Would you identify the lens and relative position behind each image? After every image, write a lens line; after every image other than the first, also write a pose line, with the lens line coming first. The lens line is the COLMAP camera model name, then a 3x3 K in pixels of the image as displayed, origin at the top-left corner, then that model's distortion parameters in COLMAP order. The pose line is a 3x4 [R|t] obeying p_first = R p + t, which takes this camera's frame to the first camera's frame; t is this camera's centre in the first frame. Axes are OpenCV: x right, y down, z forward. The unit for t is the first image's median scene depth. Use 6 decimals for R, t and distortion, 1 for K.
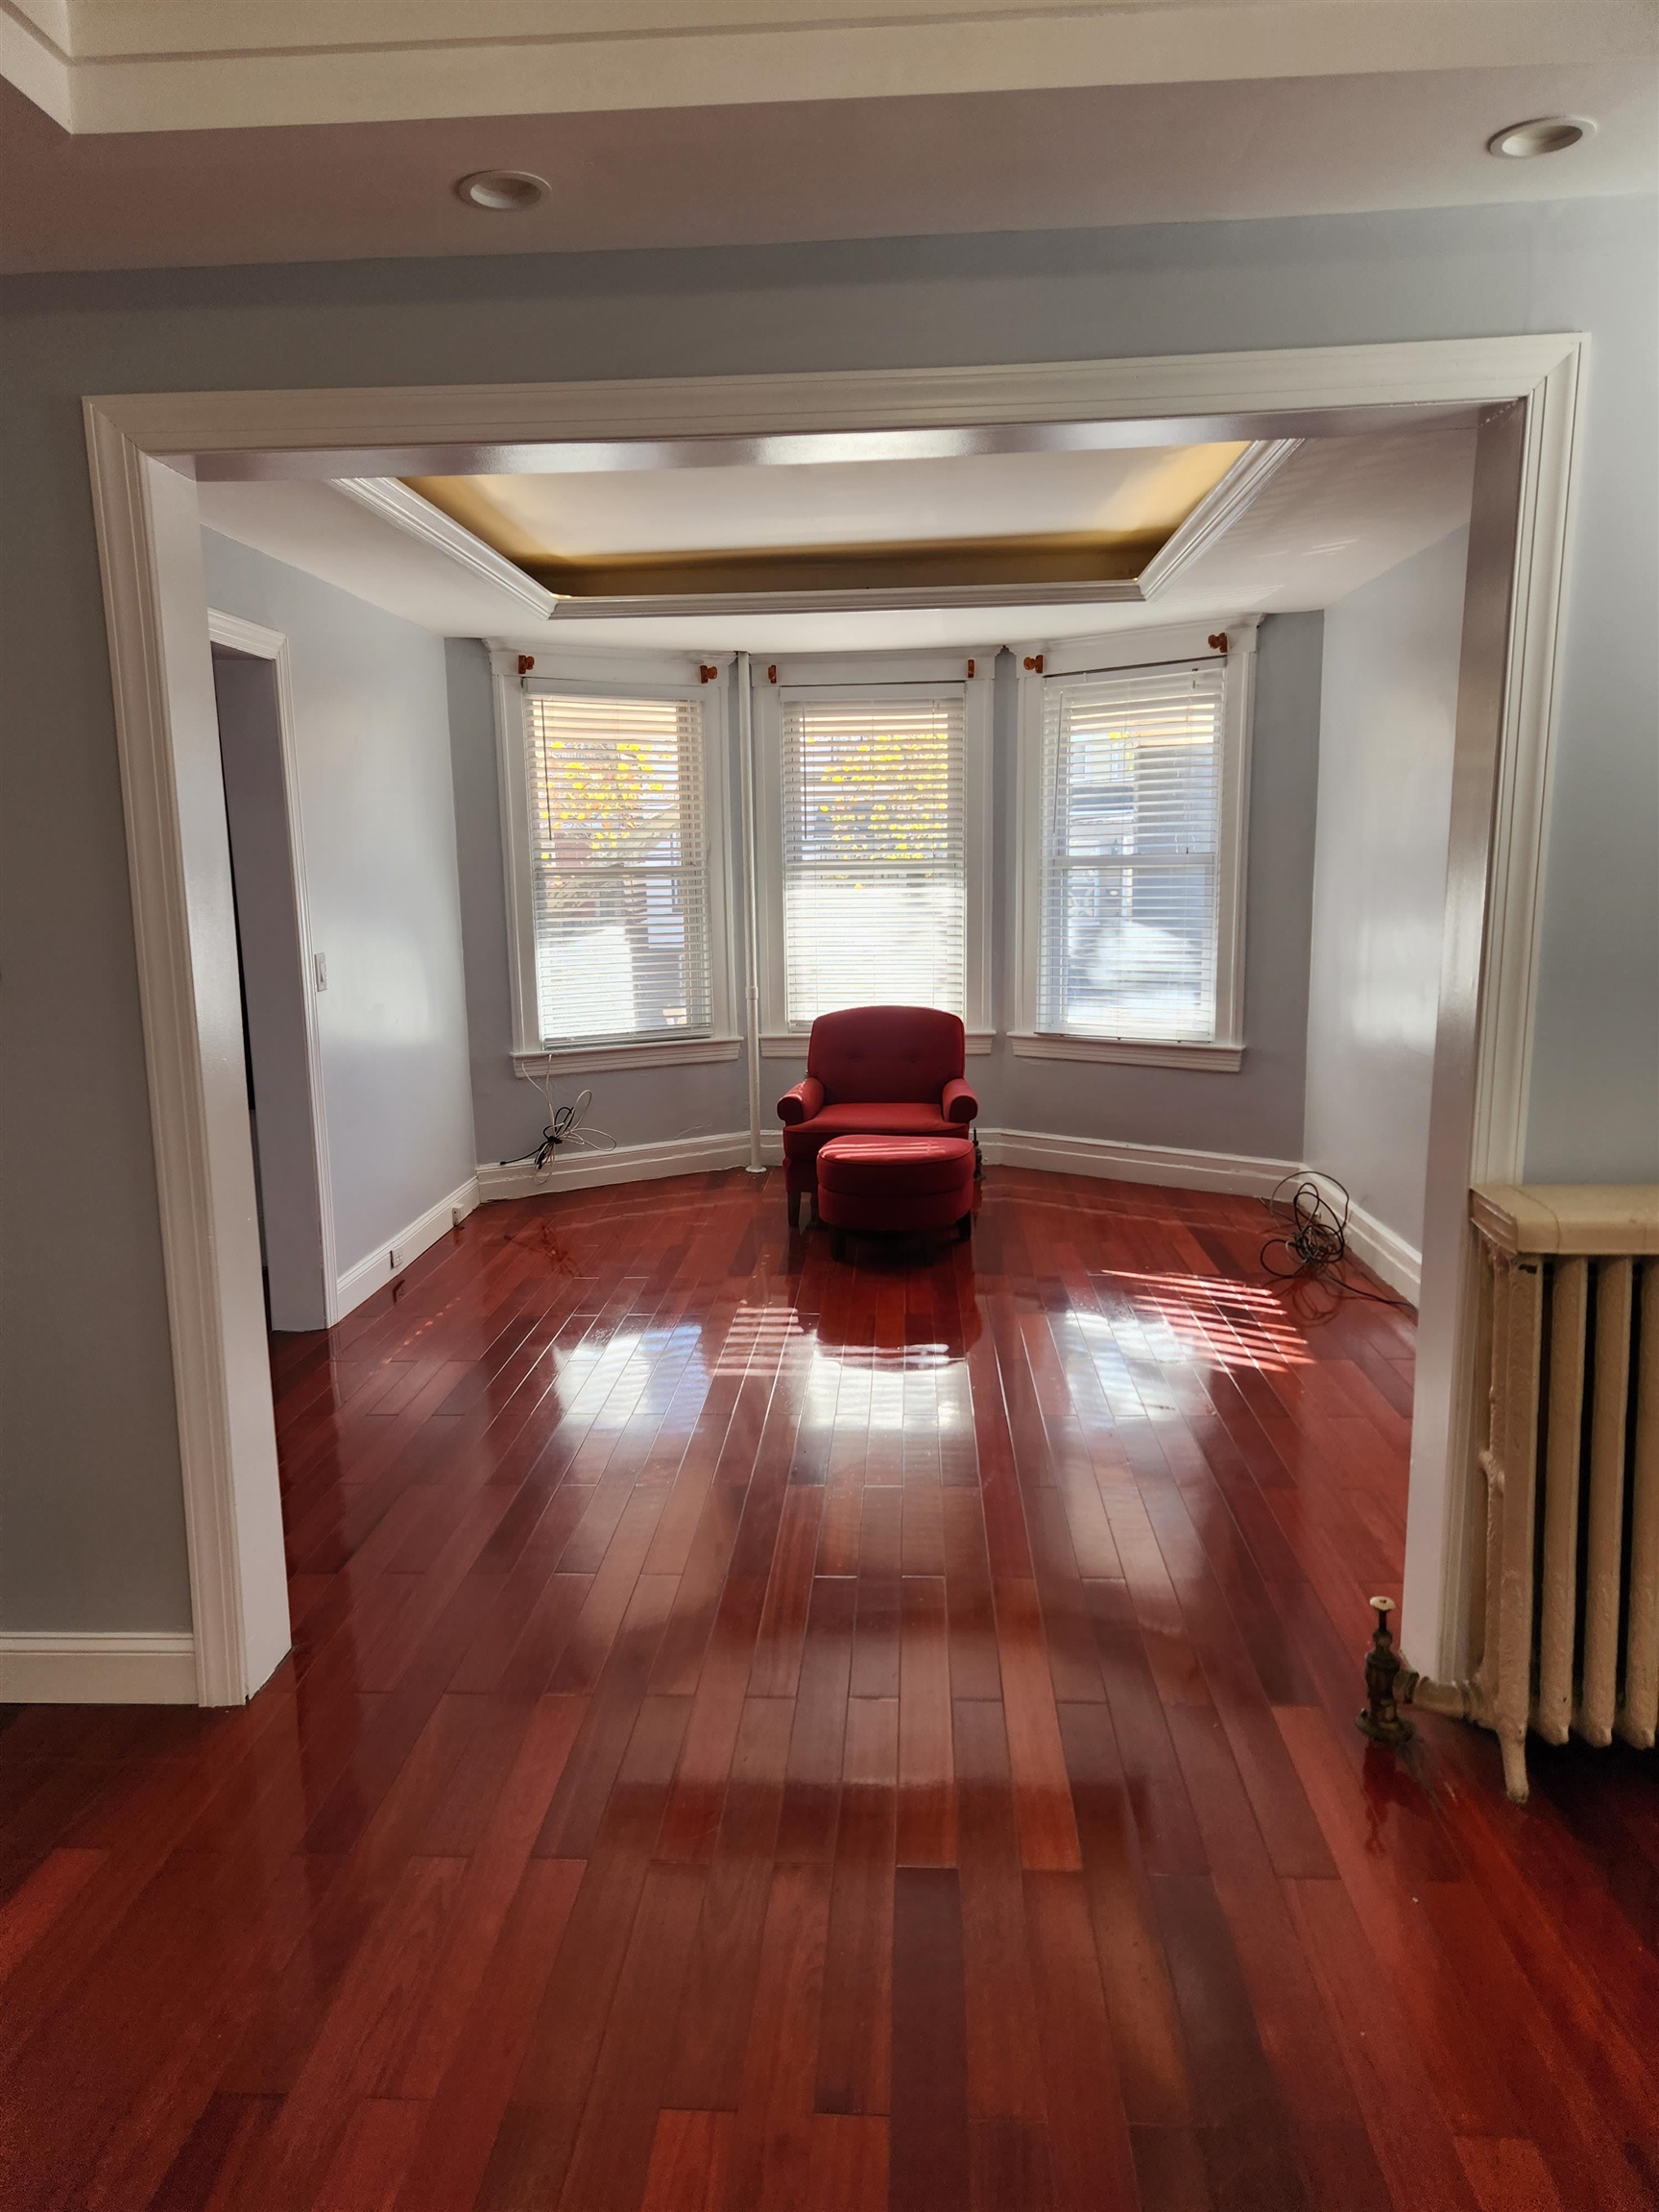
lens RADIAL K [[1480.6, 0, 800.5], [0, 1480.6, 1116.2], [0, 0, 1]] dist [0.077957, -0.063951]
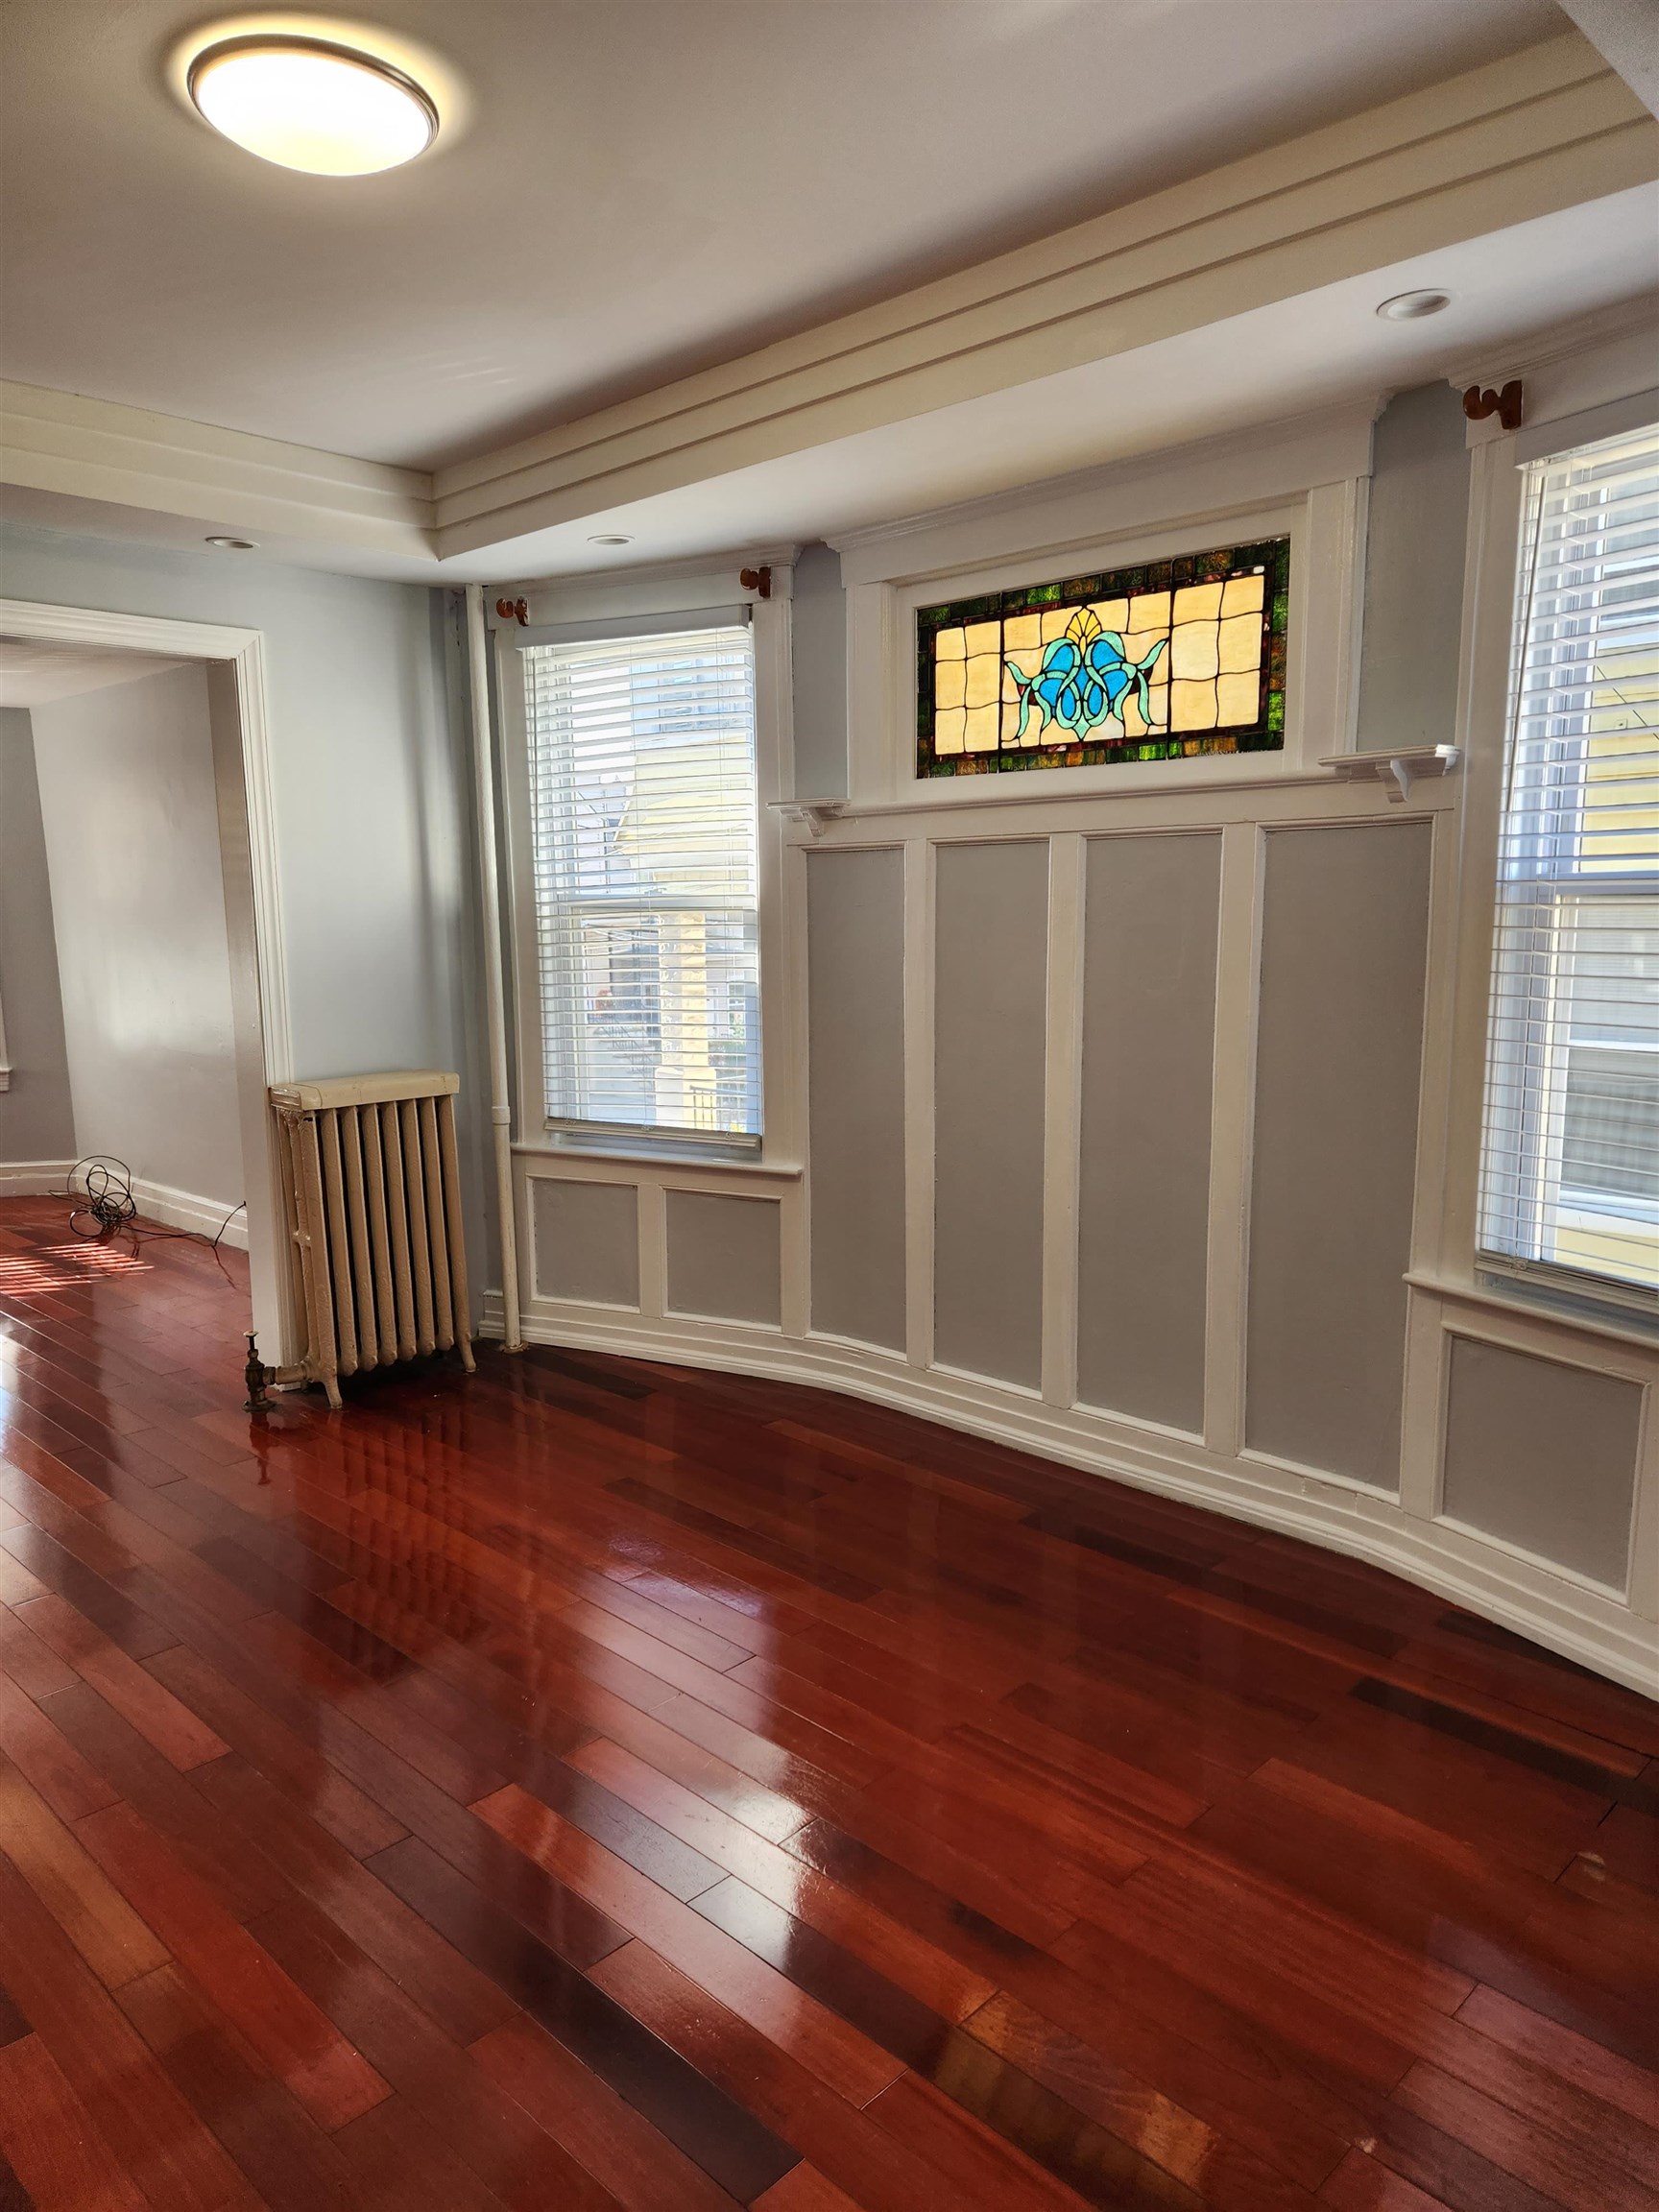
lens RADIAL K [[1480.6, 0, 829.8], [0, 1480.6, 1140.0], [0, 0, 1]] dist [0.077957, -0.063951]
pose [[0.651071, -0.110657, 0.750907, -0.176107], [0.128849, 0.991070, 0.034331, 0.050883], [-0.748001, 0.074401, 0.659514, -0.256025]]
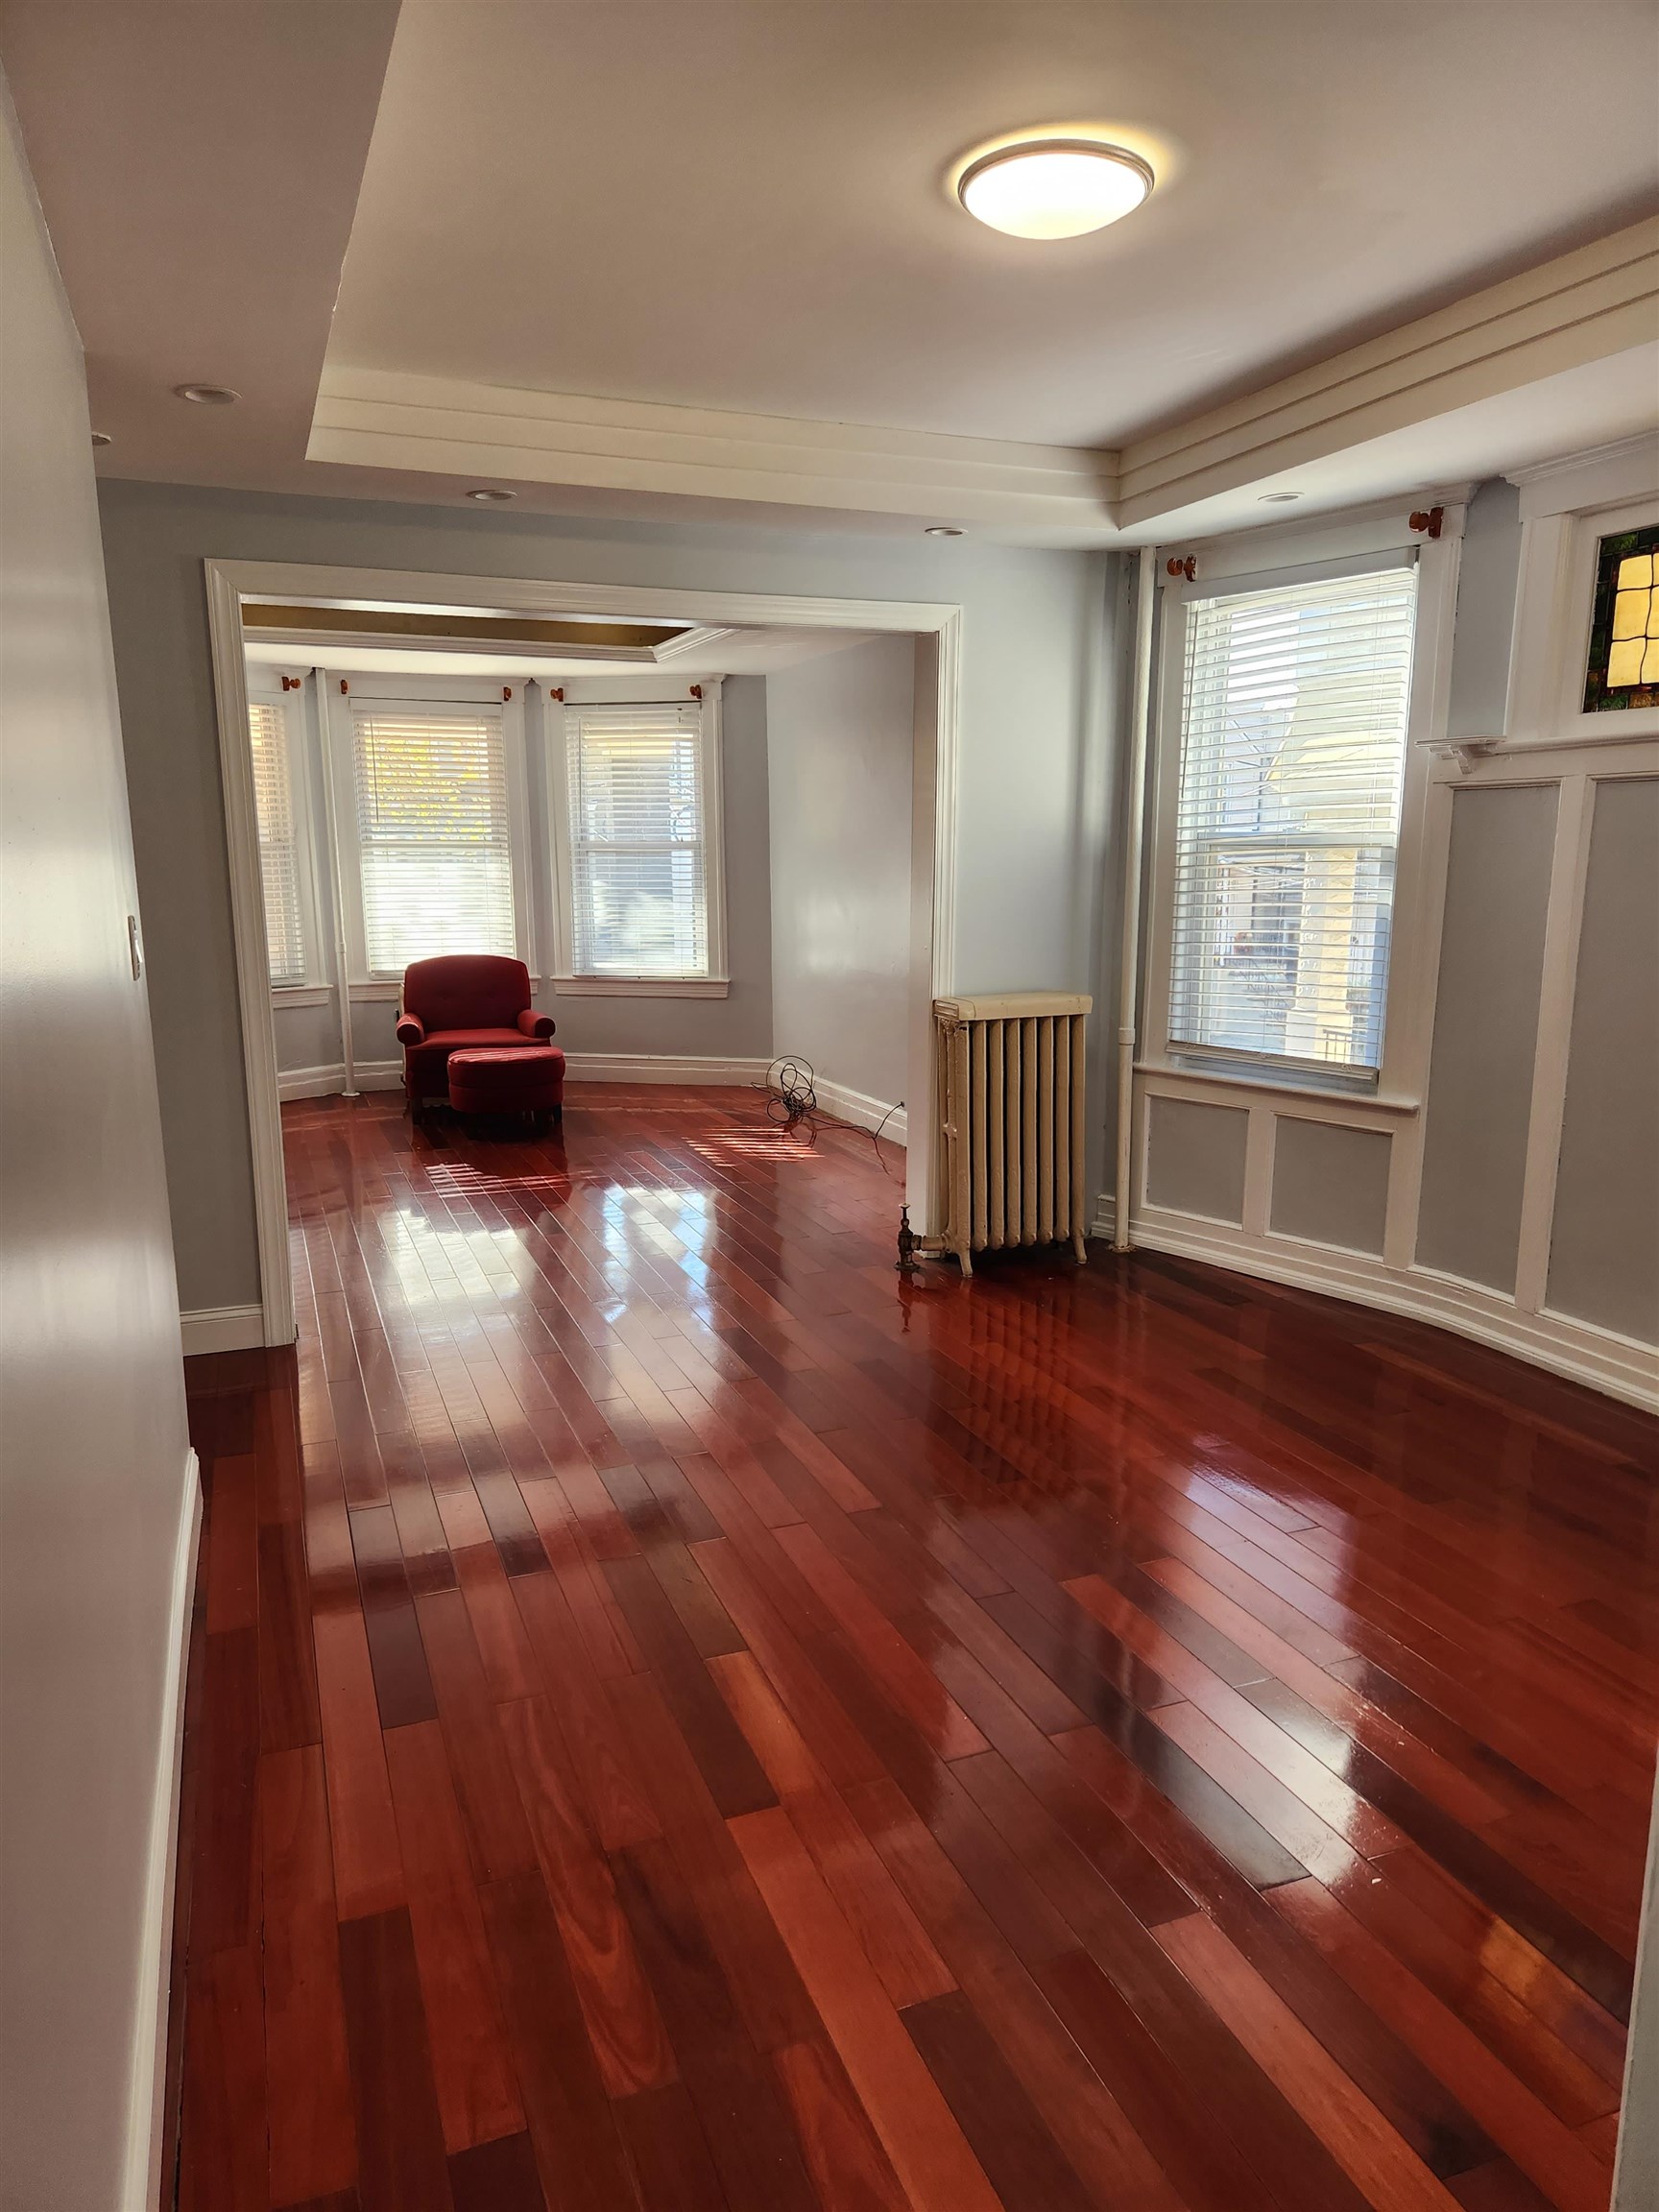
lens RADIAL K [[1480.6, 0, 825.2], [0, 1480.6, 1130.5], [0, 0, 1]] dist [0.077957, -0.063951]
pose [[0.905134, -0.065757, 0.420011, -0.218864], [0.059433, 0.997836, 0.028141, 0.061799], [-0.420952, -0.000509, 0.907083, -0.312754]]
